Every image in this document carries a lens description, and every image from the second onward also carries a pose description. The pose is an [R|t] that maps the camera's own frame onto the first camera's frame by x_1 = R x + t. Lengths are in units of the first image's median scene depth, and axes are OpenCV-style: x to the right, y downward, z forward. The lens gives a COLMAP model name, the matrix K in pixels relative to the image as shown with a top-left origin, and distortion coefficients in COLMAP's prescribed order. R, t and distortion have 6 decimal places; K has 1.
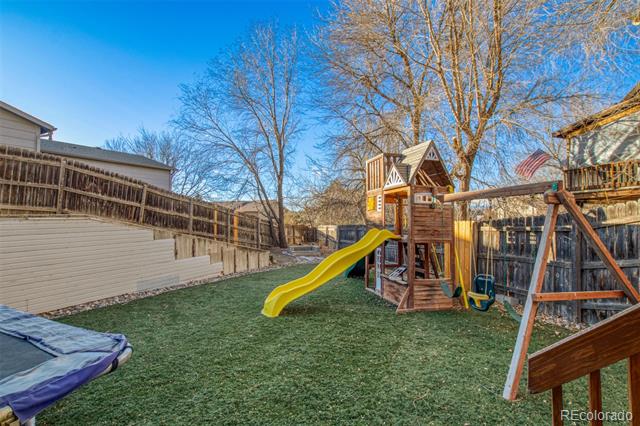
lens RADIAL K [[308.6, 0, 320.0], [0, 308.6, 213.0], [0, 0, 1]] dist [-0.030053, 0.000066]
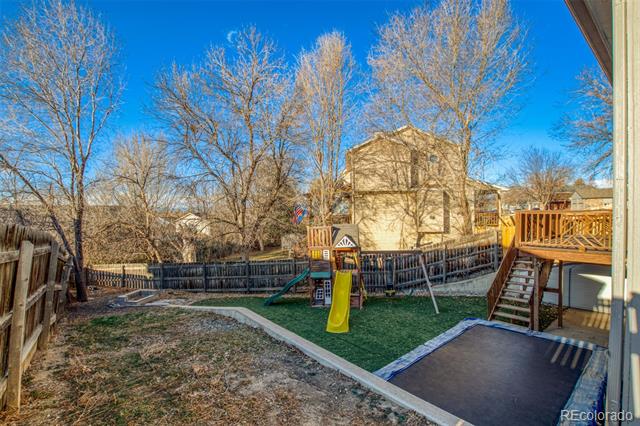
lens RADIAL K [[308.6, 0, 320.0], [0, 308.6, 213.0], [0, 0, 1]] dist [-0.030053, 0.000066]
pose [[0.379855, -0.011856, 0.924970, -0.938776], [0.003156, 0.999929, 0.011520, -0.188405], [-0.925041, -0.001457, 0.379865, 0.246614]]
